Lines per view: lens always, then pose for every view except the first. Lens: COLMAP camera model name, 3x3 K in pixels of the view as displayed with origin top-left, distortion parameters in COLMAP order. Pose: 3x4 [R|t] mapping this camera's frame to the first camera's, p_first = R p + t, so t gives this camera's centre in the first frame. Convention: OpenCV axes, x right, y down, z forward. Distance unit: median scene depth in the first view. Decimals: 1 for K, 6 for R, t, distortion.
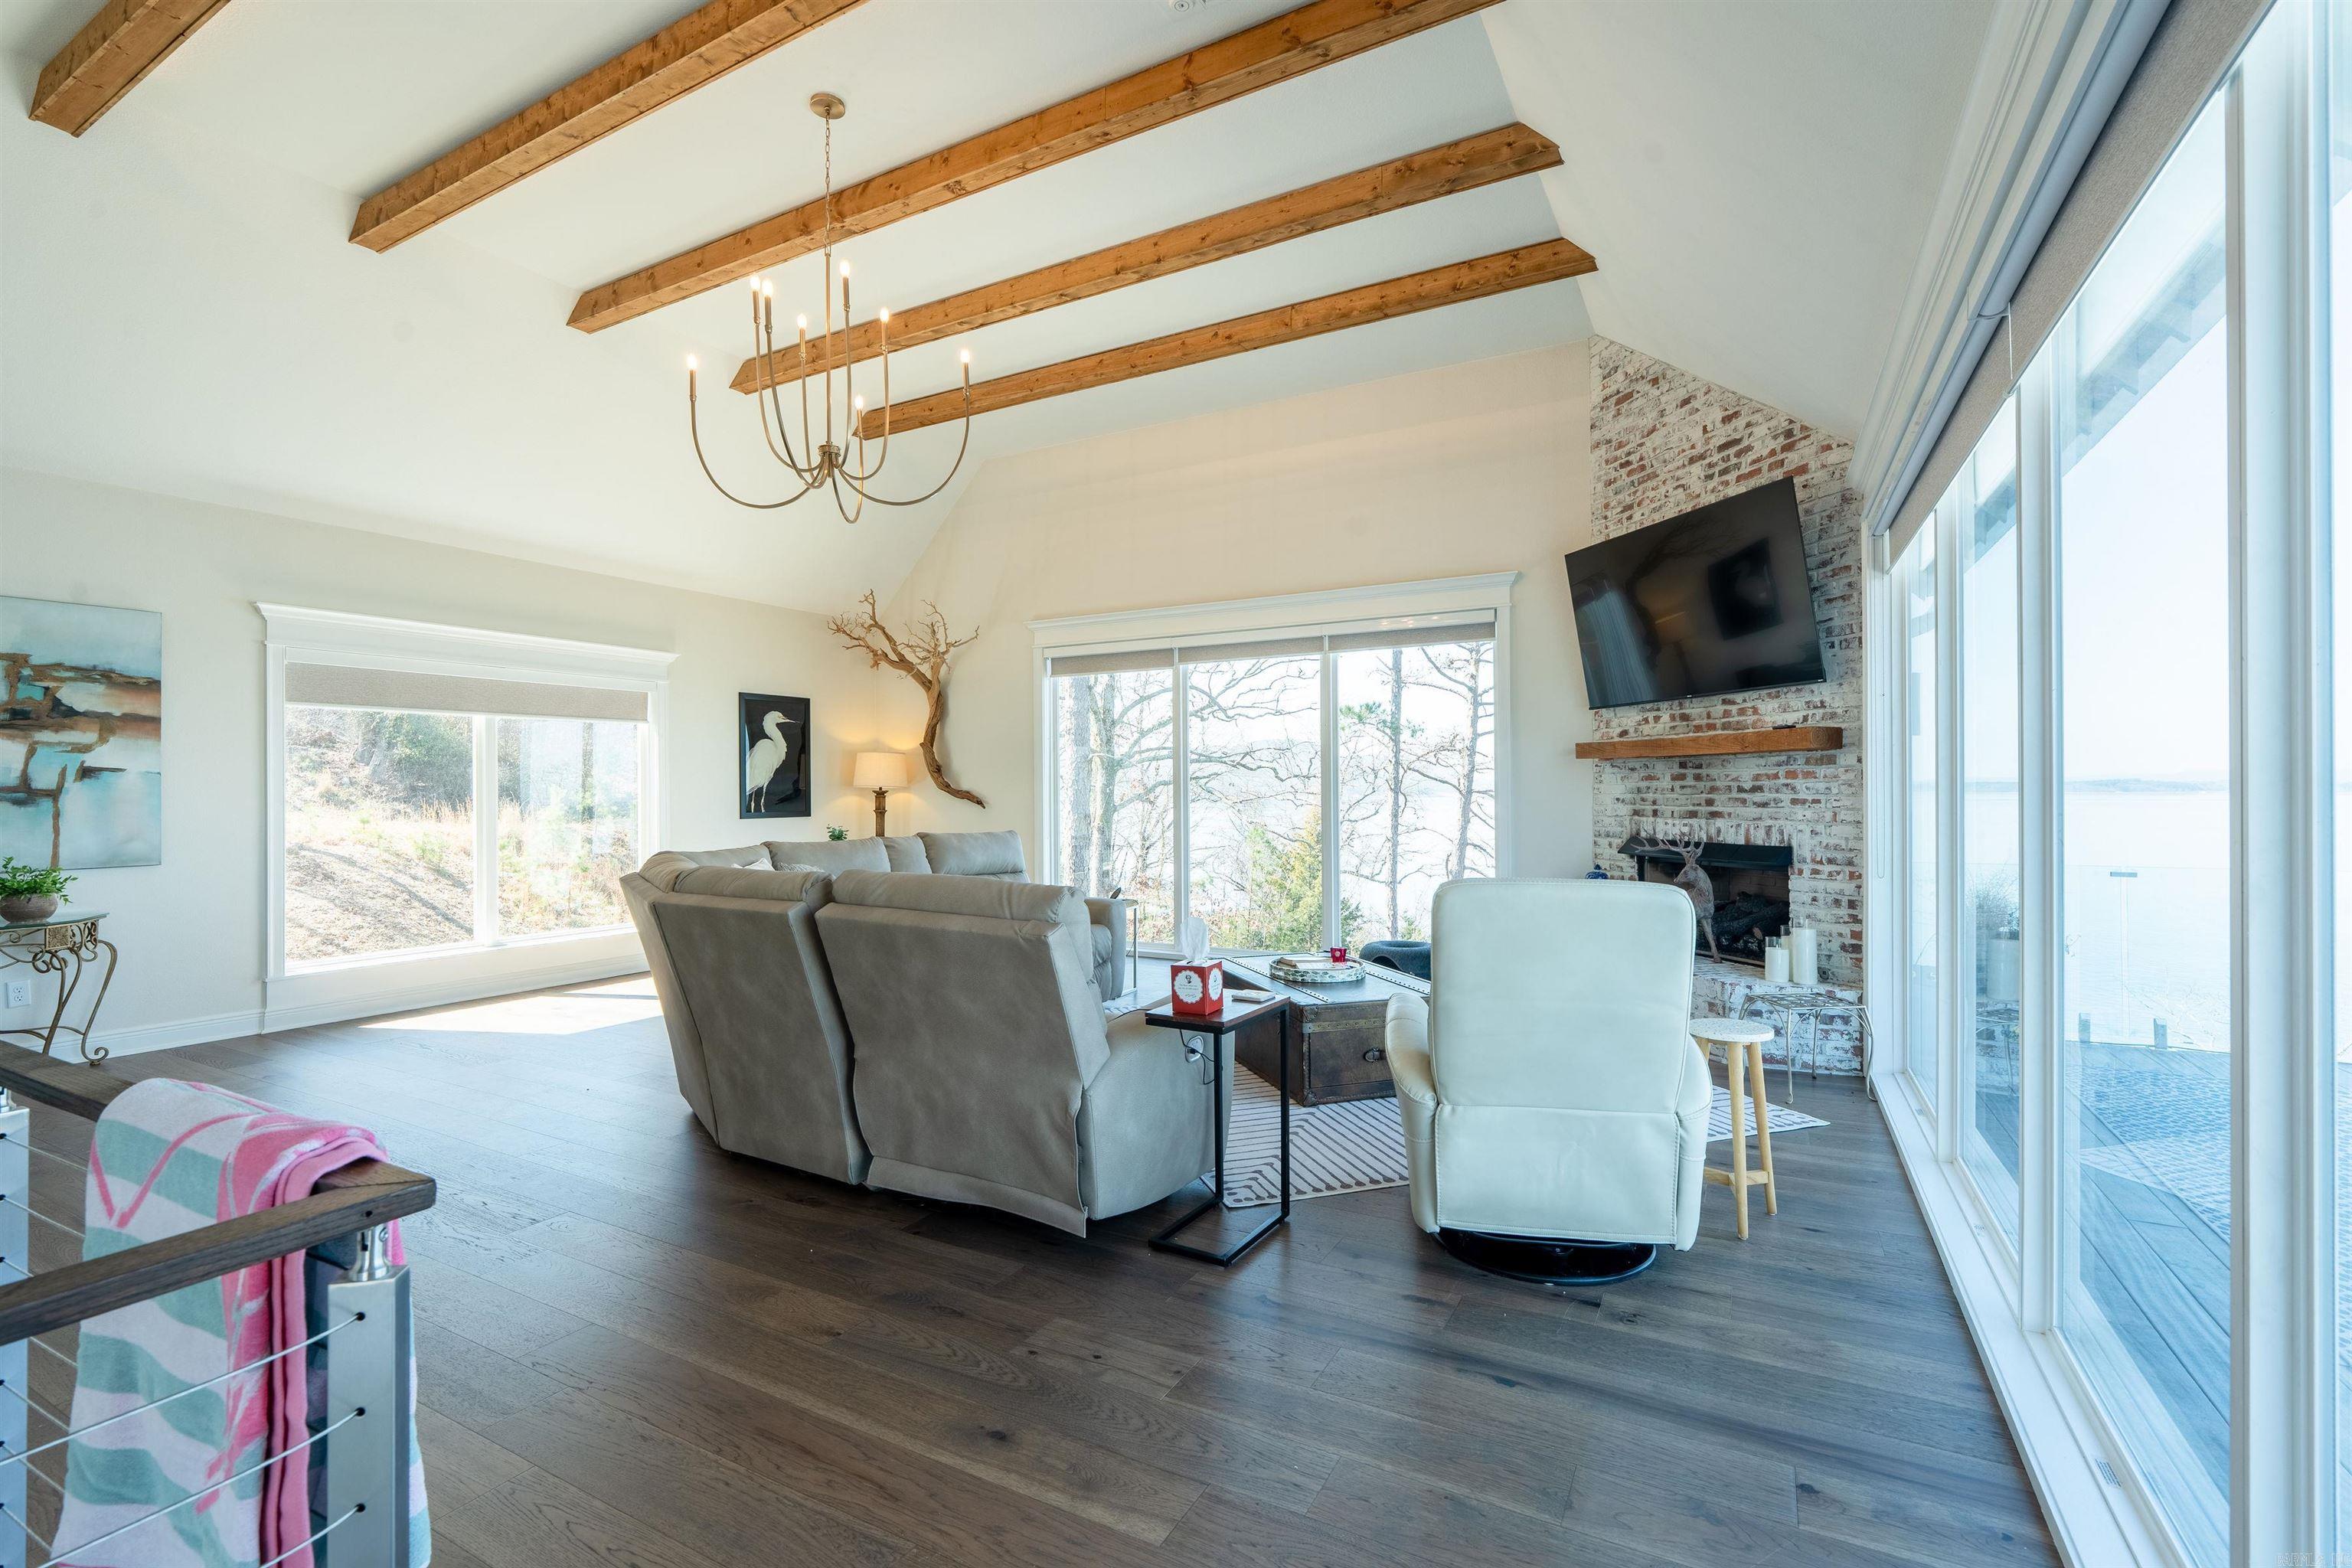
lens RADIAL K [[1052.3, 0, 1172.3], [0, 1052.3, 782.1], [0, 0, 1]] dist [-0.006799, 0.003186]
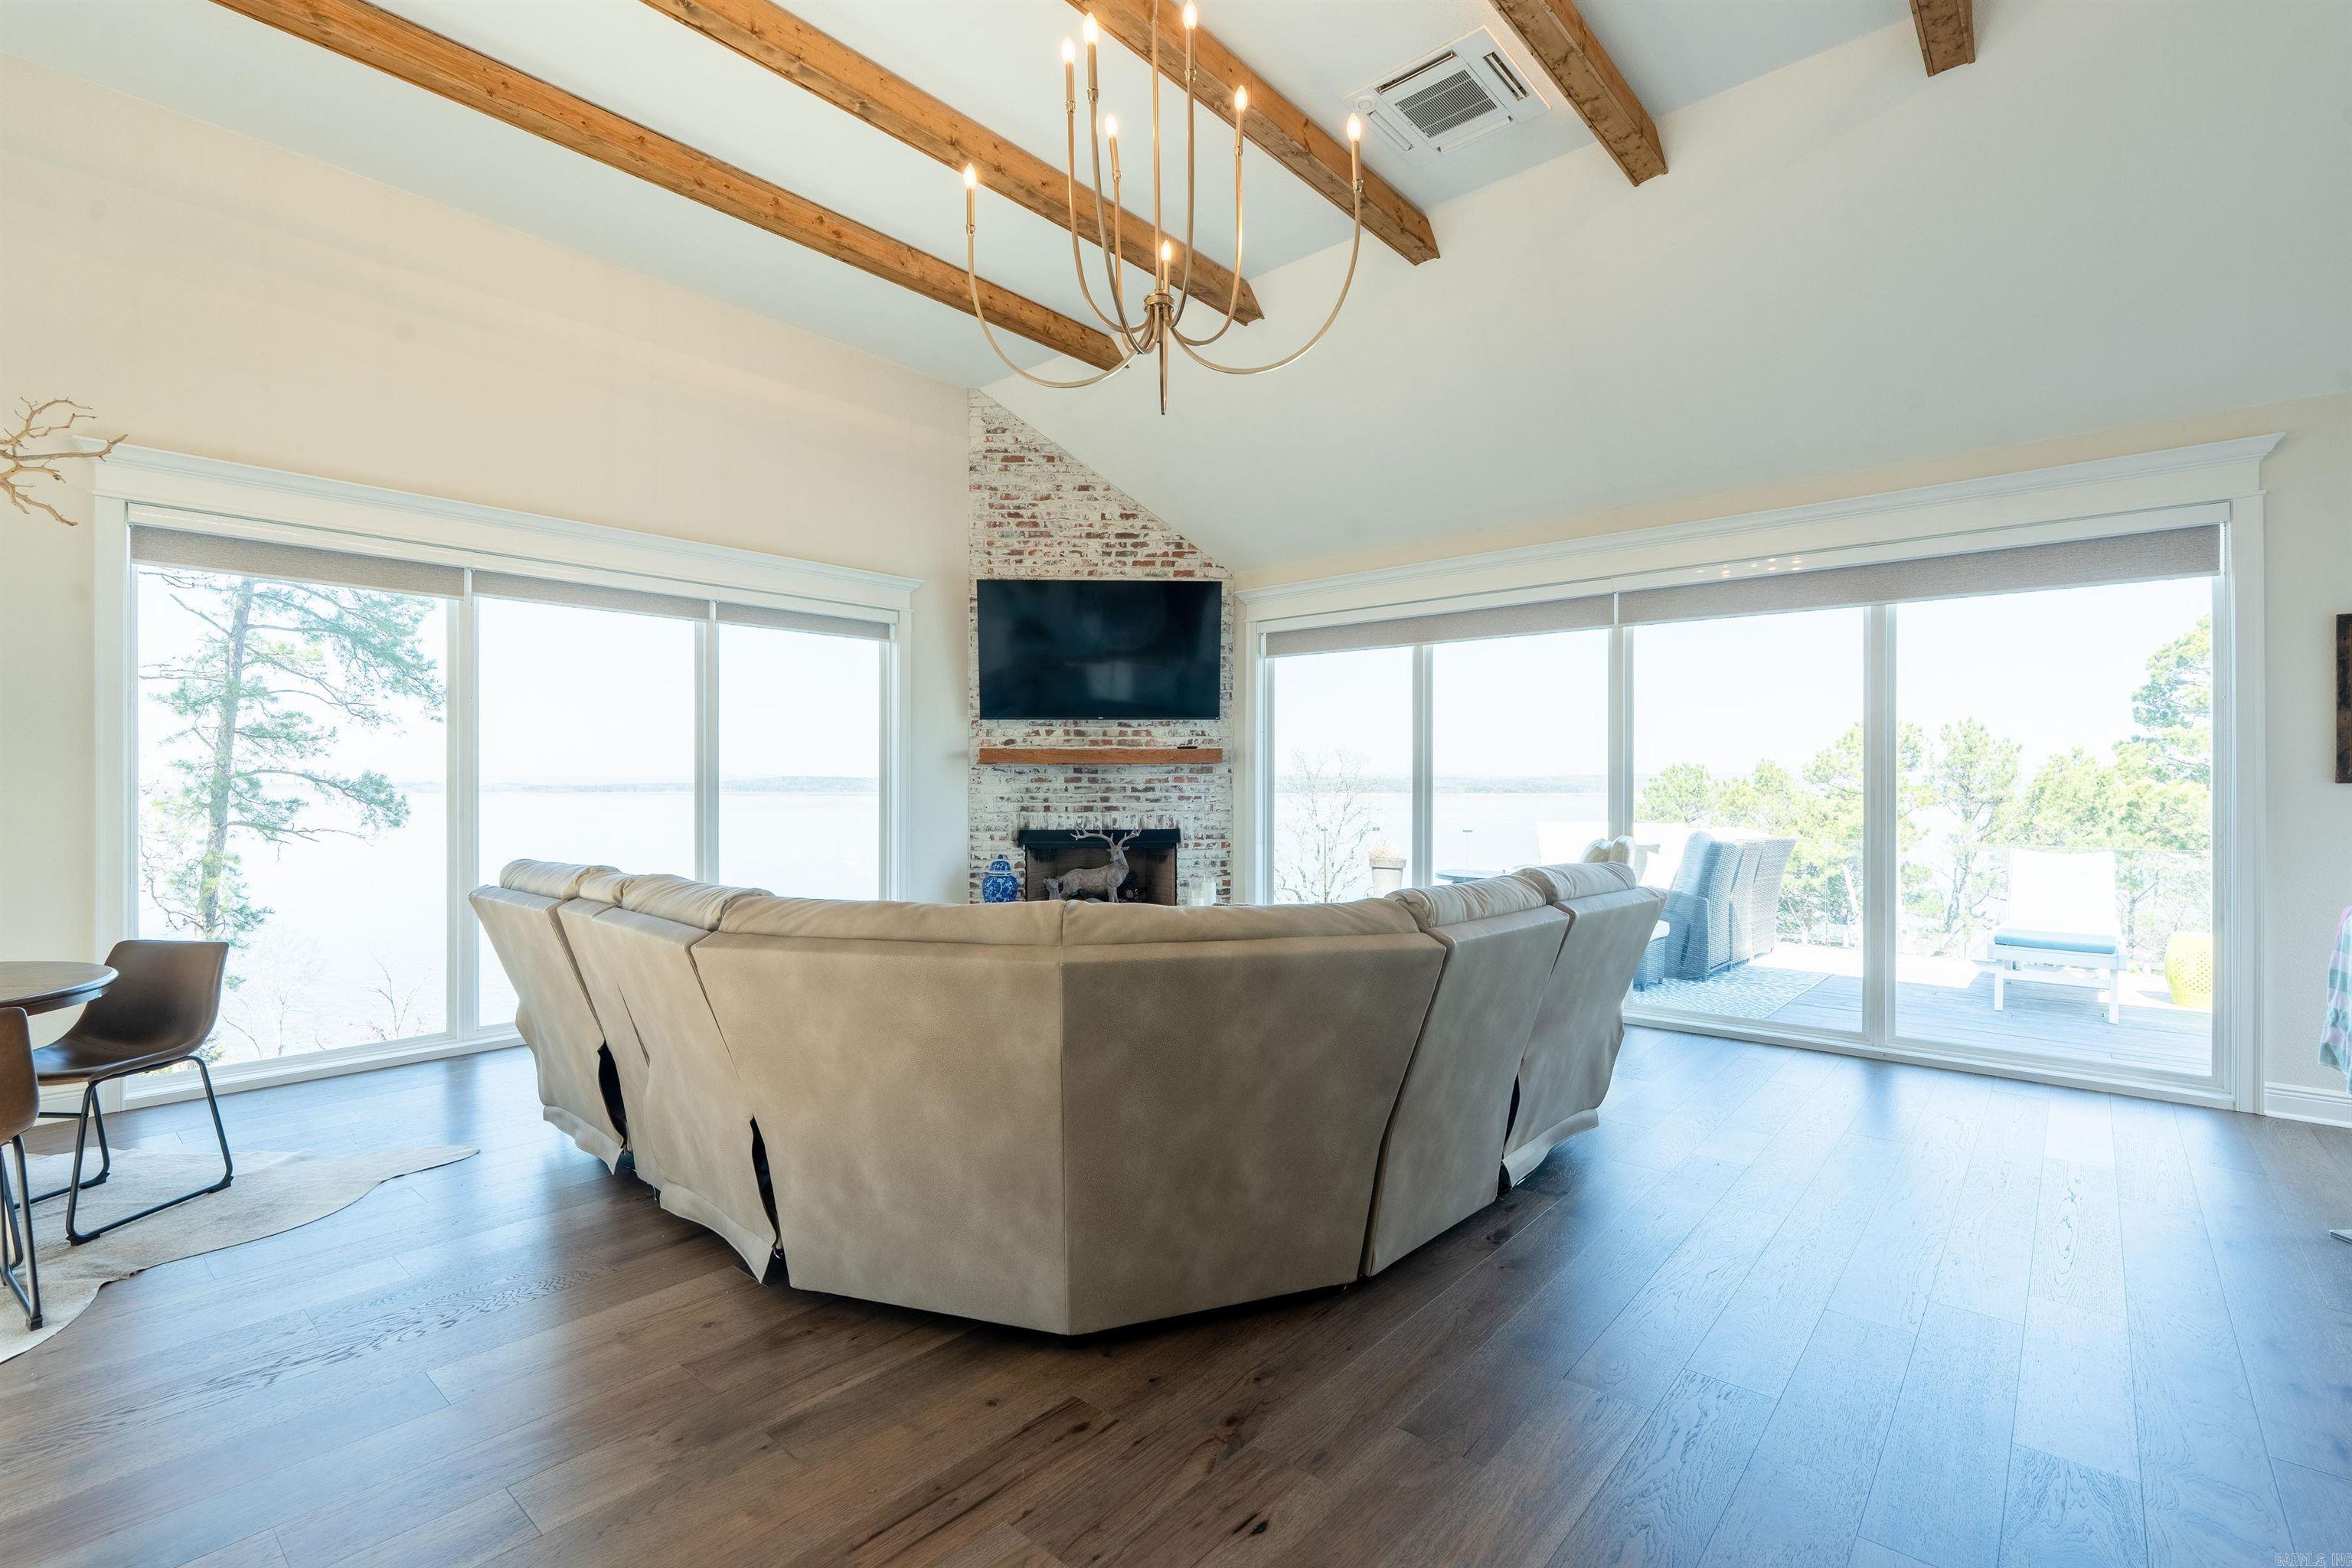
lens RADIAL K [[1052.3, 0, 1172.4], [0, 1052.3, 784.4], [0, 0, 1]] dist [-0.006799, 0.003186]
pose [[0.207292, 0.007081, 0.978253, -0.758568], [-0.006370, 0.999962, -0.005889, 0.007495], [-0.978258, -0.005010, 0.207329, 0.635792]]
